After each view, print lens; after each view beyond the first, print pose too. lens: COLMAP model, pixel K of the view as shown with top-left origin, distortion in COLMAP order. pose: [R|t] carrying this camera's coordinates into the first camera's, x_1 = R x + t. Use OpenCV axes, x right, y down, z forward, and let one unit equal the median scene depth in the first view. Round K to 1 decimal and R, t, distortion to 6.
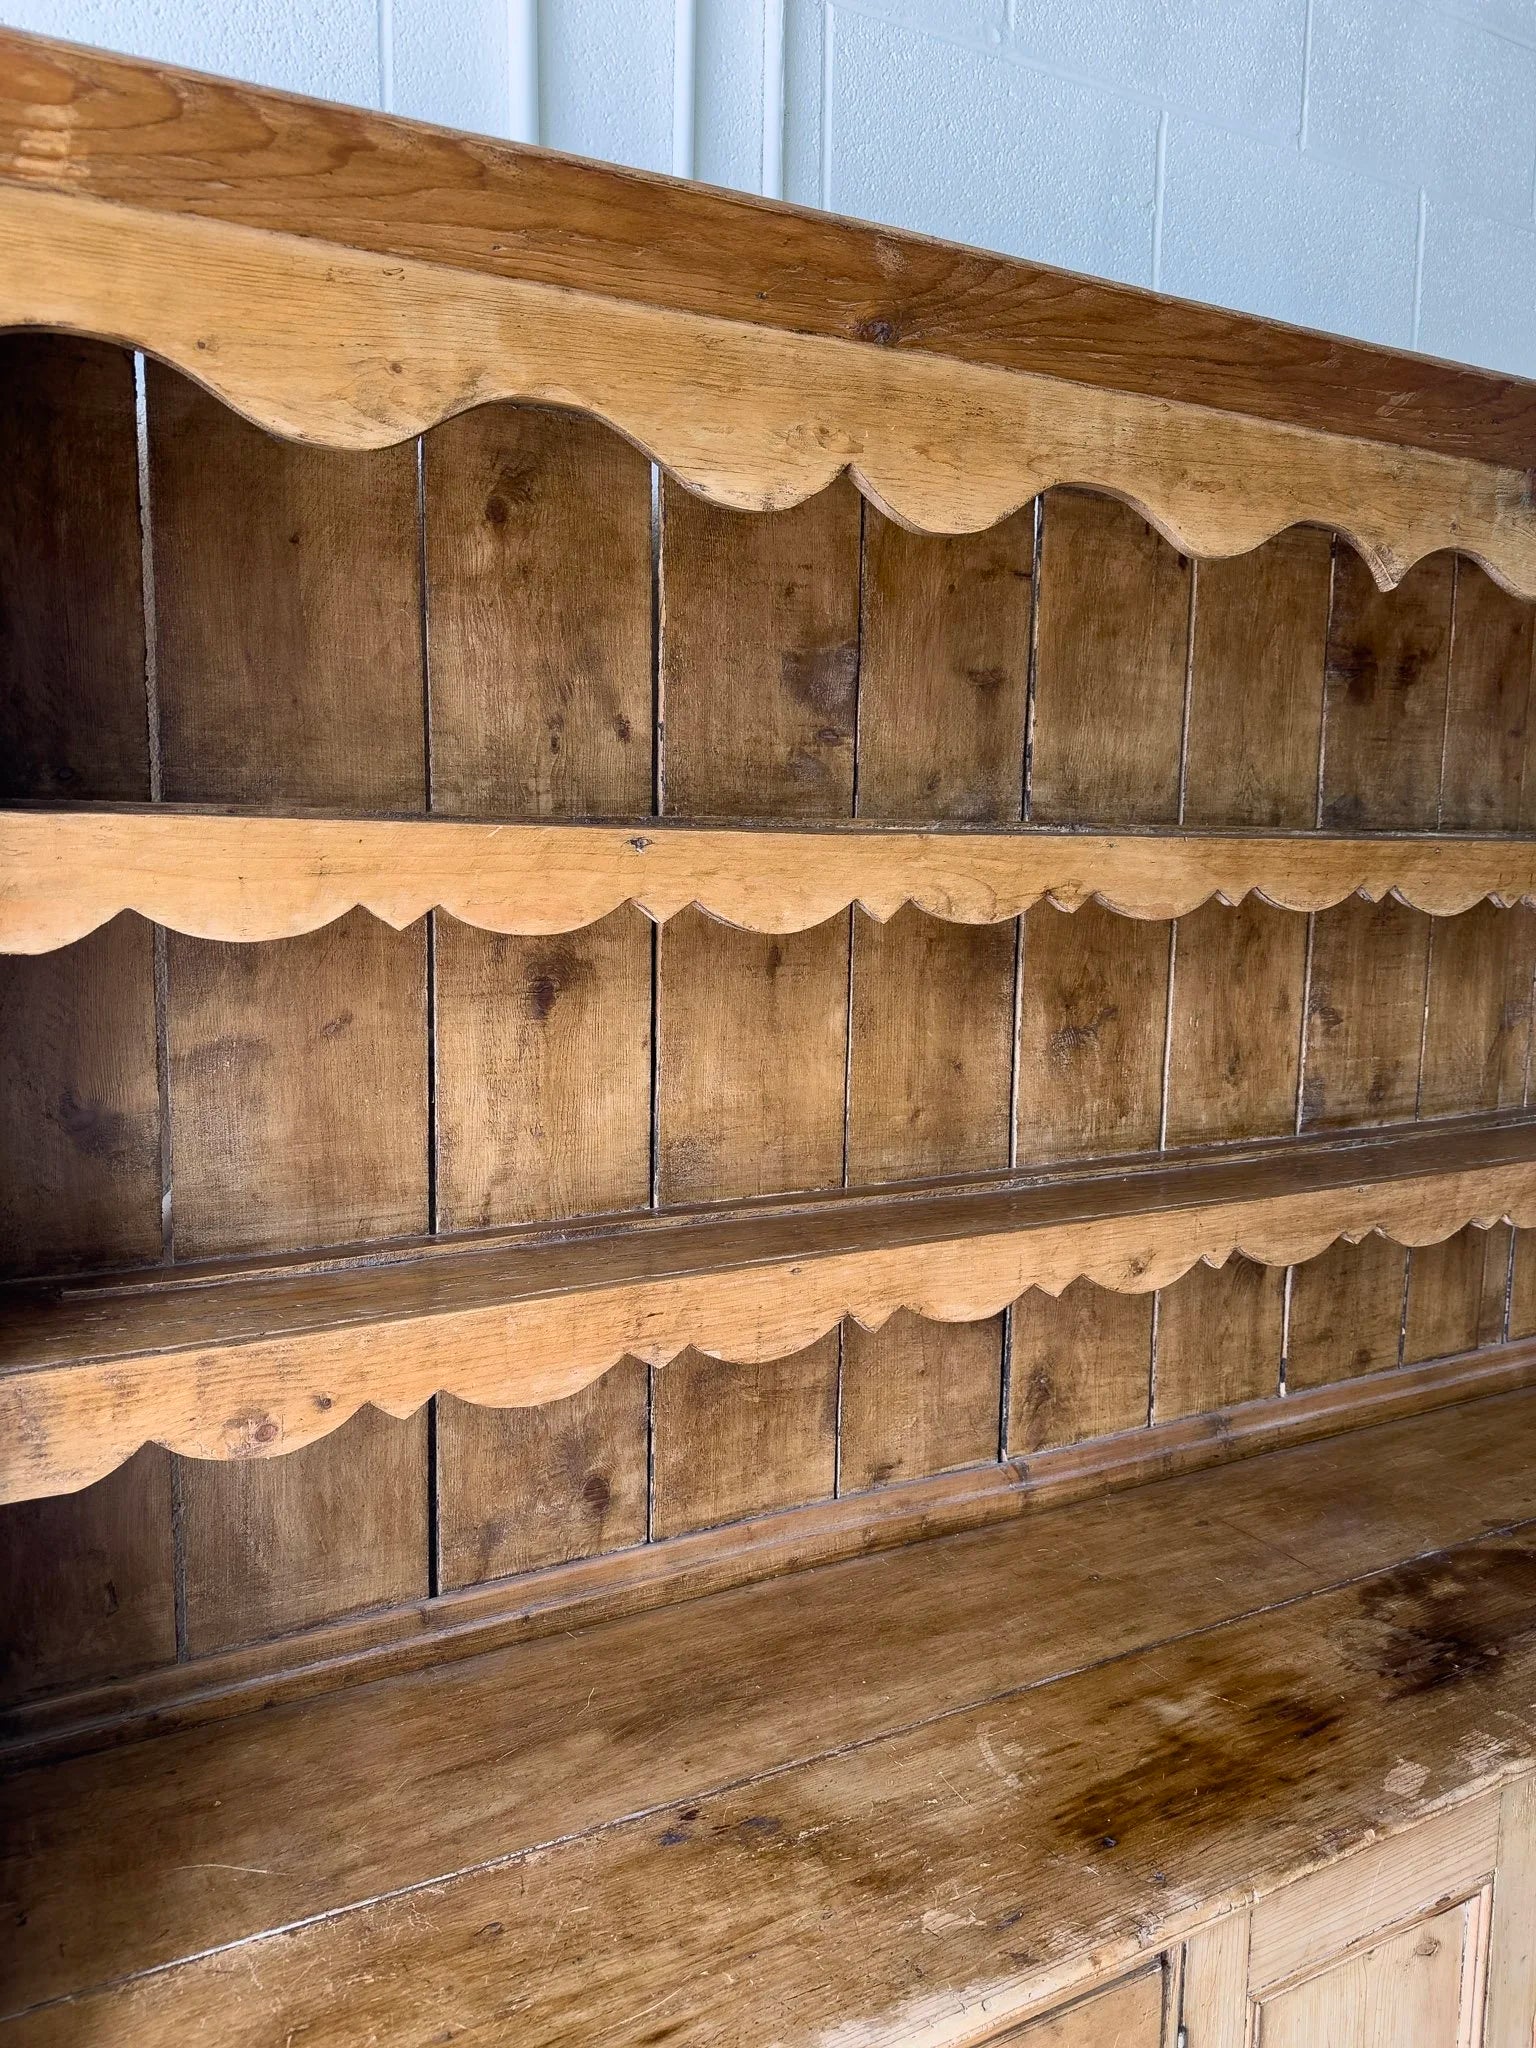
lens RADIAL K [[1421.4, 0, 768.0], [0, 1421.4, 1024.0], [0, 0, 1]] dist [0.155684, -0.287132]
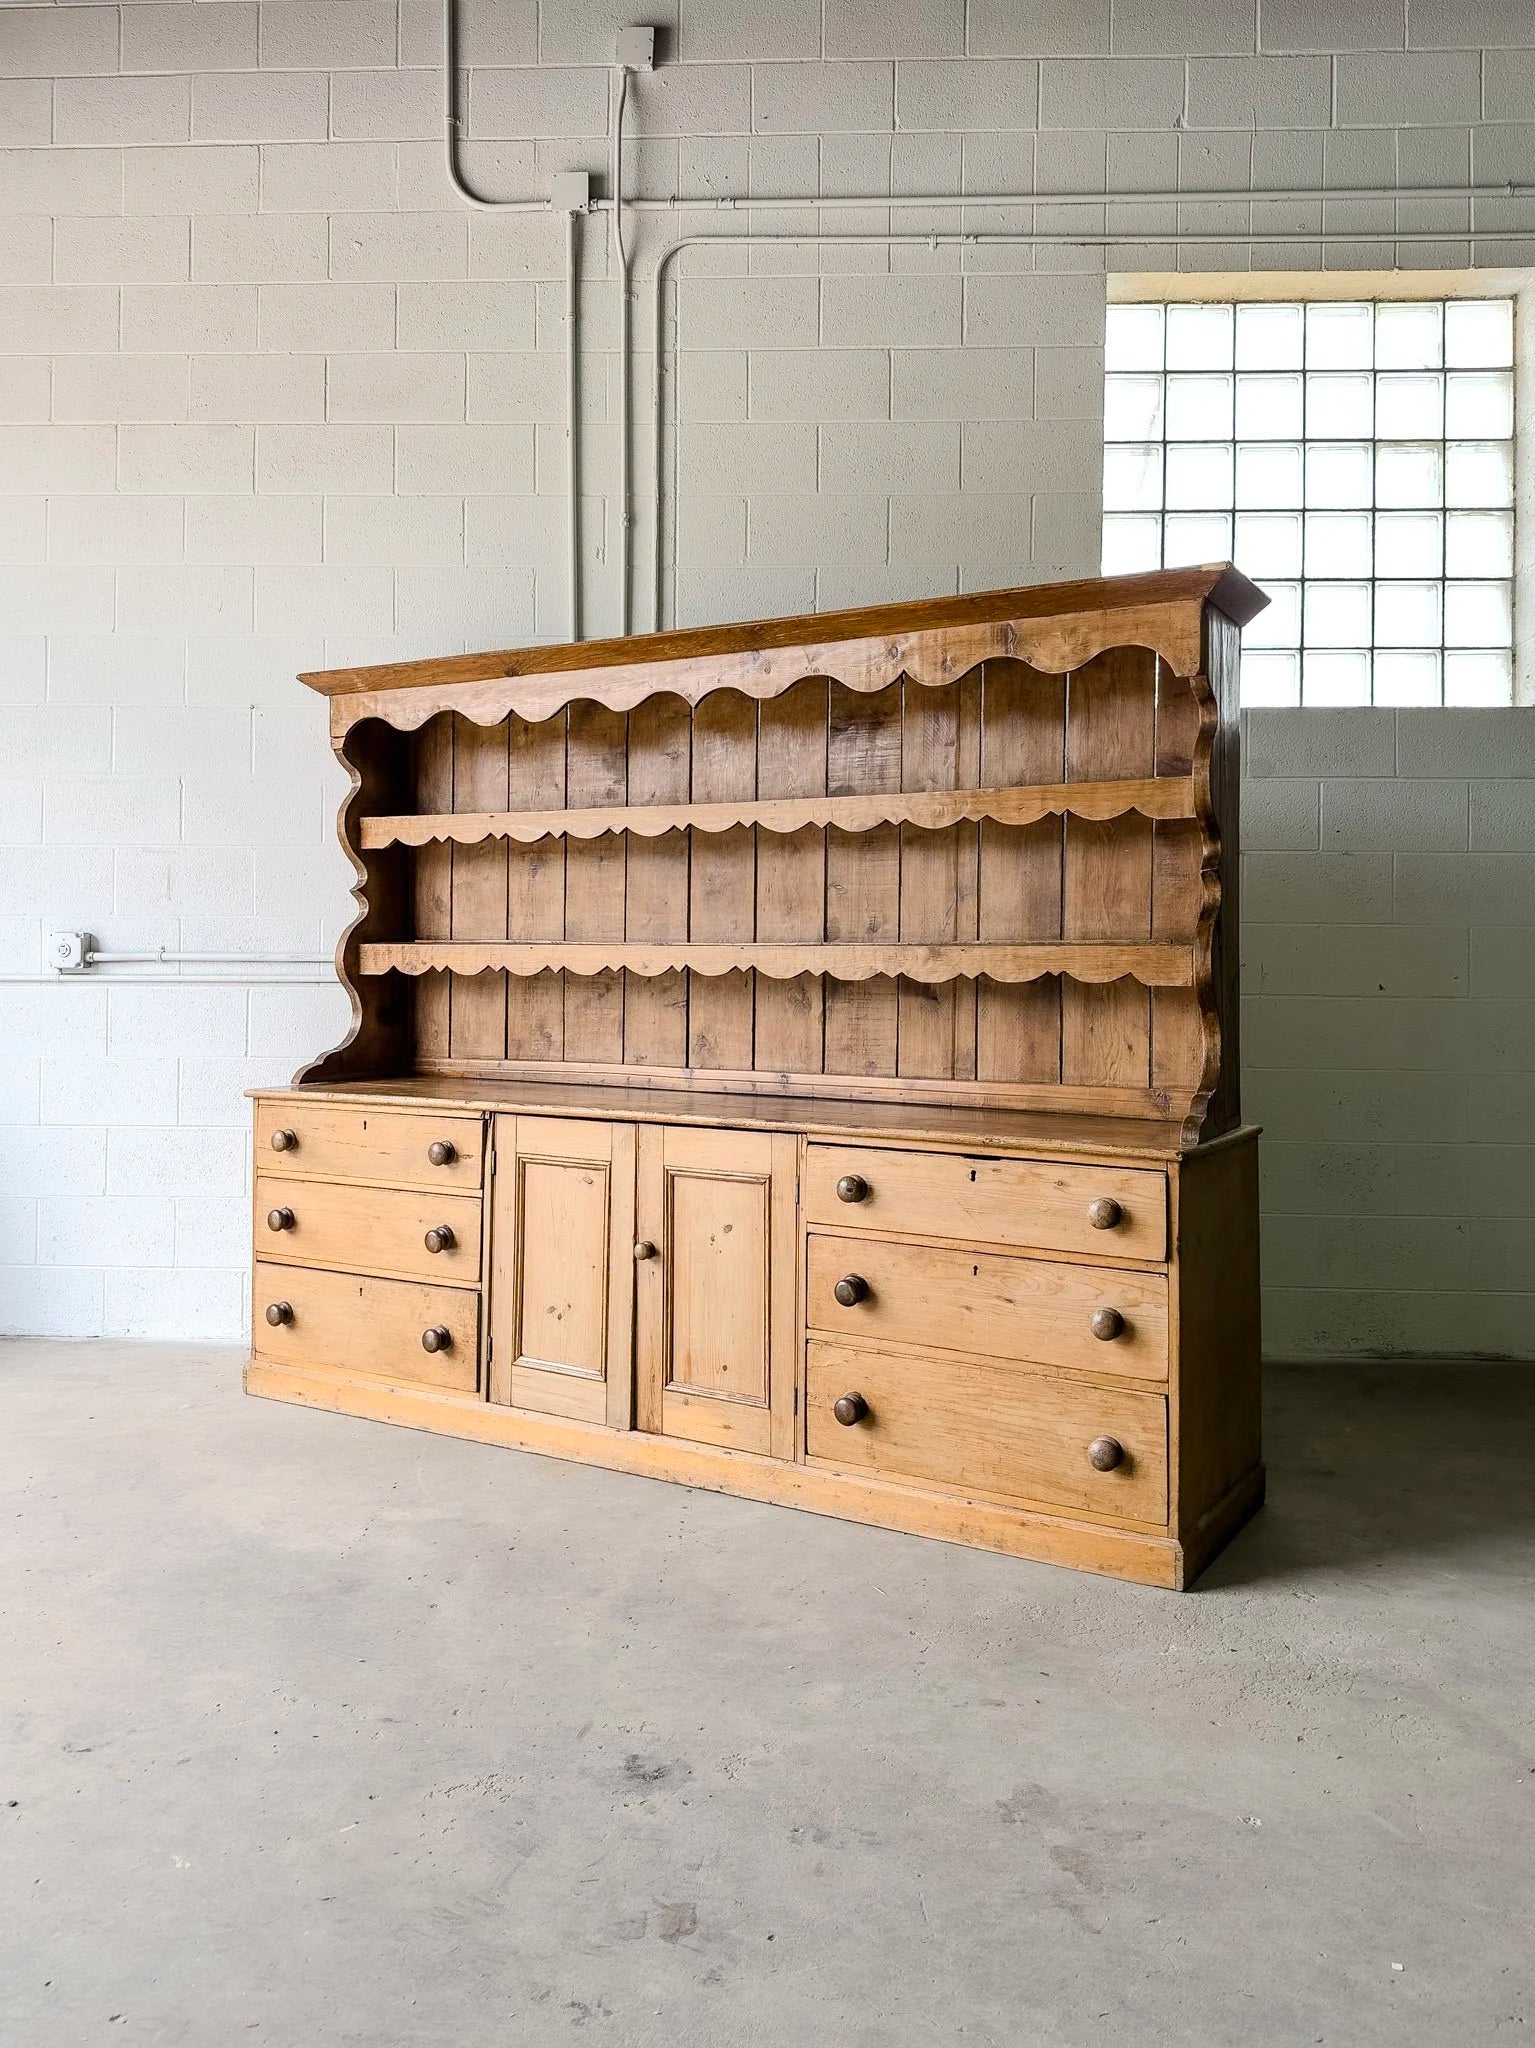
lens RADIAL K [[1528.8, 0, 797.8], [0, 1528.8, 939.4], [0, 0, 1]] dist [0.116139, -0.000722]
pose [[0.540511, -0.013173, -0.841234, 2.994946], [-0.108725, 0.990400, -0.085367, 0.355124], [0.834282, 0.137605, 0.533889, -0.308499]]
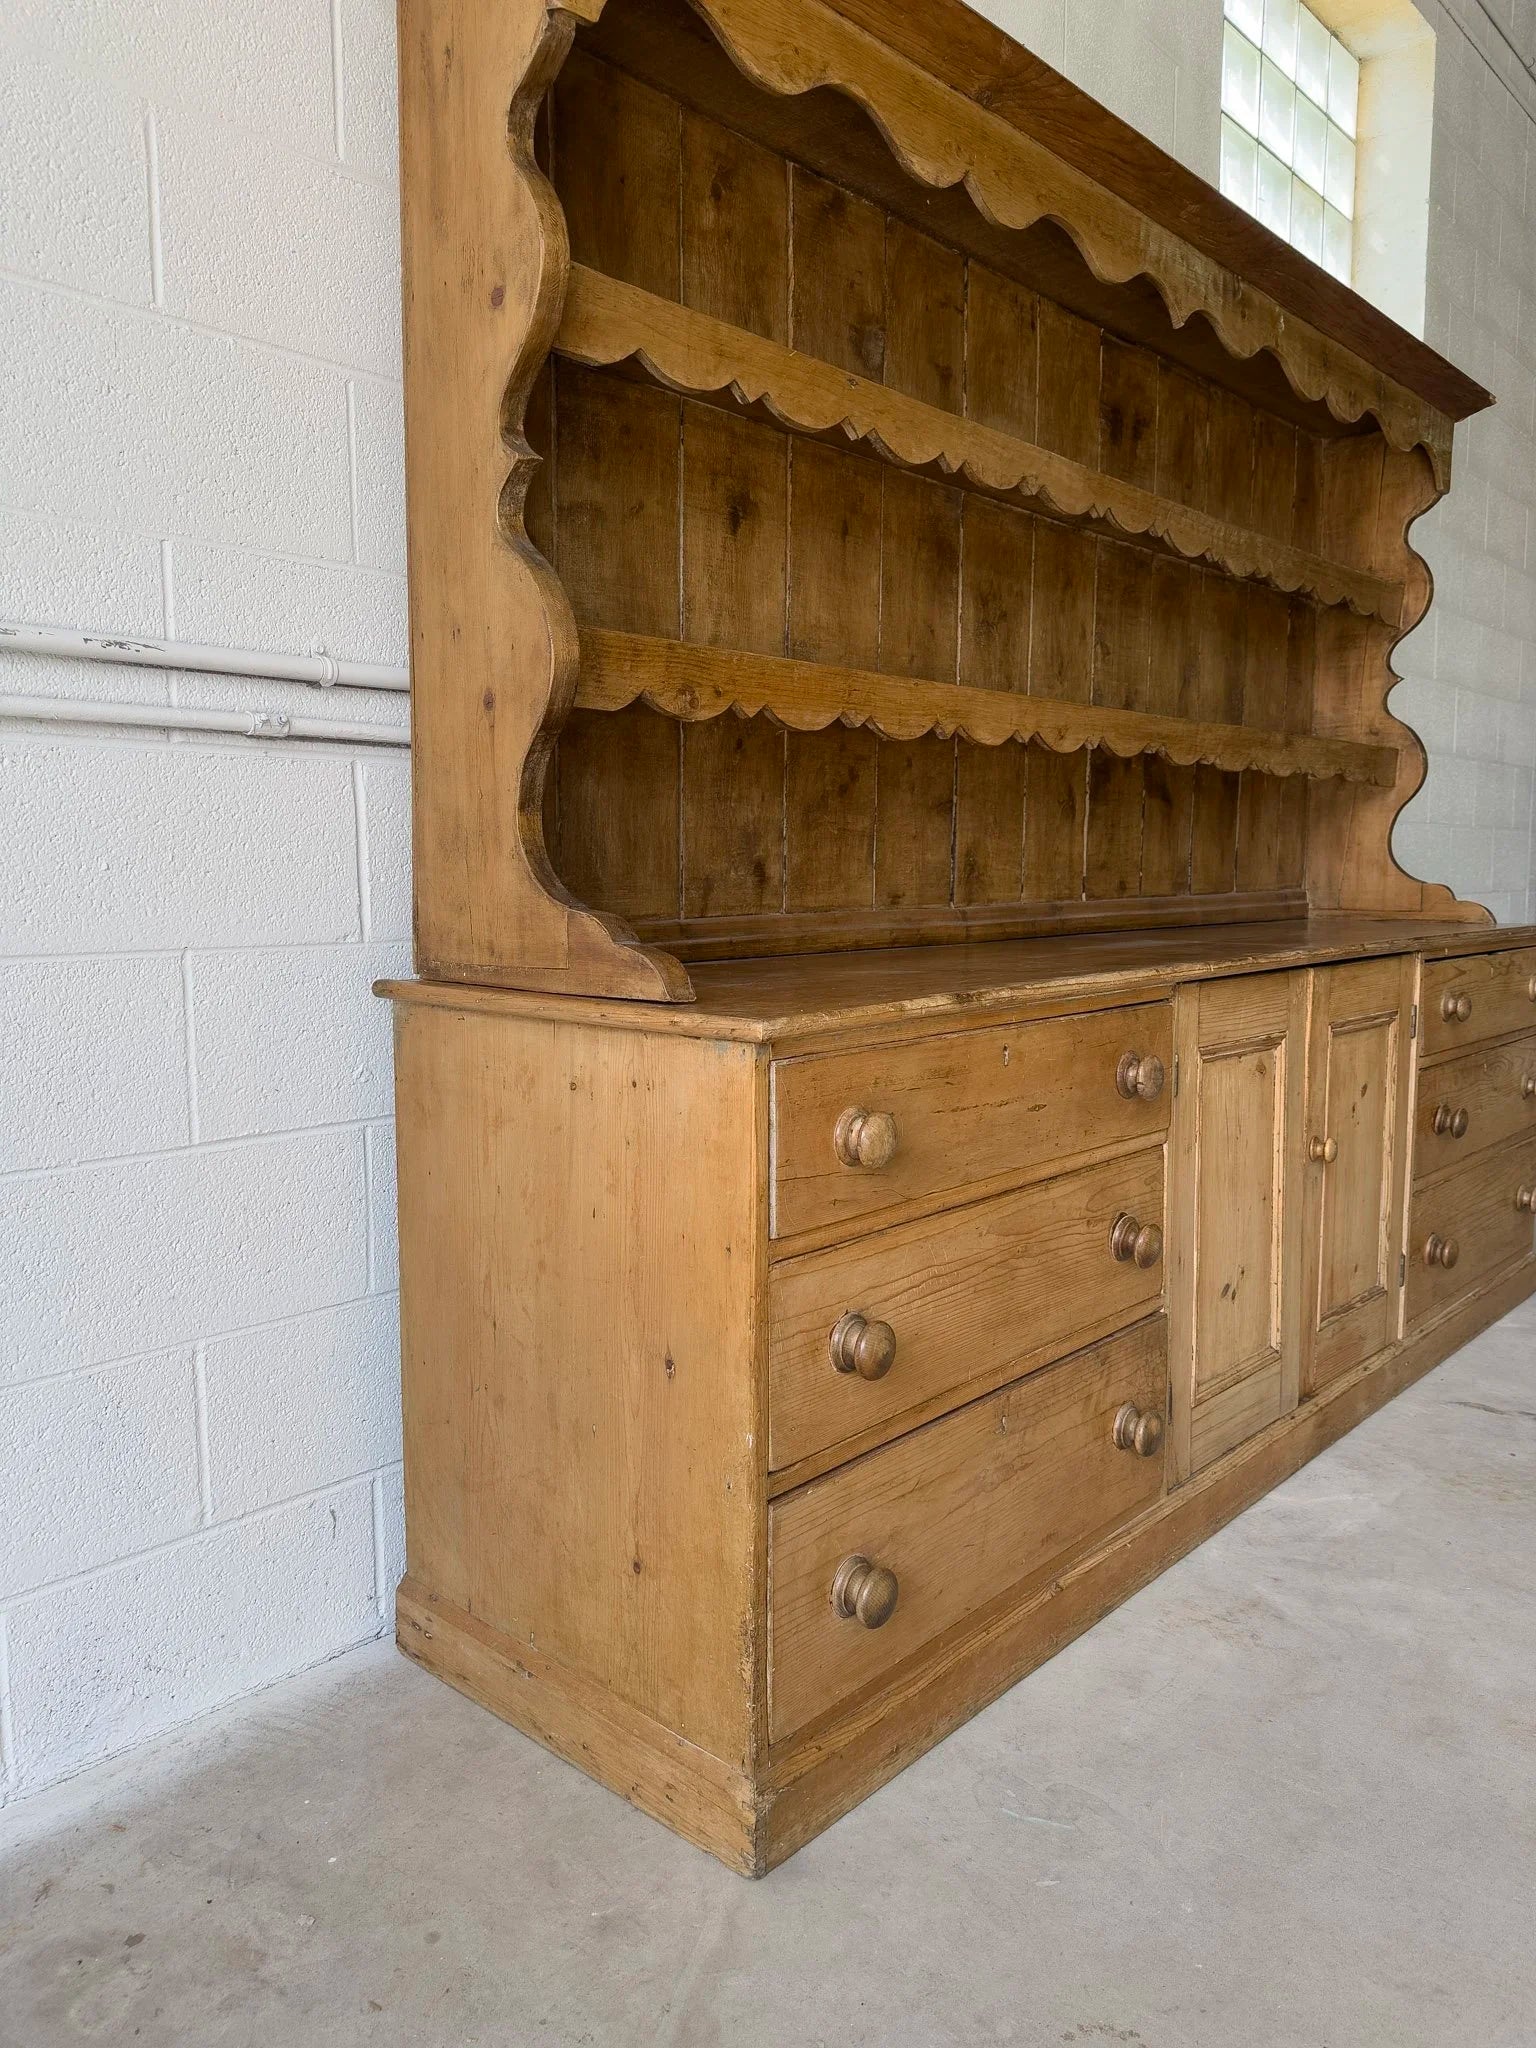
lens RADIAL K [[1425.4, 0, 763.0], [0, 1425.4, 1019.2], [0, 0, 1]] dist [0.070278, -0.104987]
pose [[0.942356, -0.044896, 0.331586, -0.652822], [0.051186, 0.998636, -0.010255, 0.522130], [-0.330674, 0.026637, 0.943369, -0.432058]]
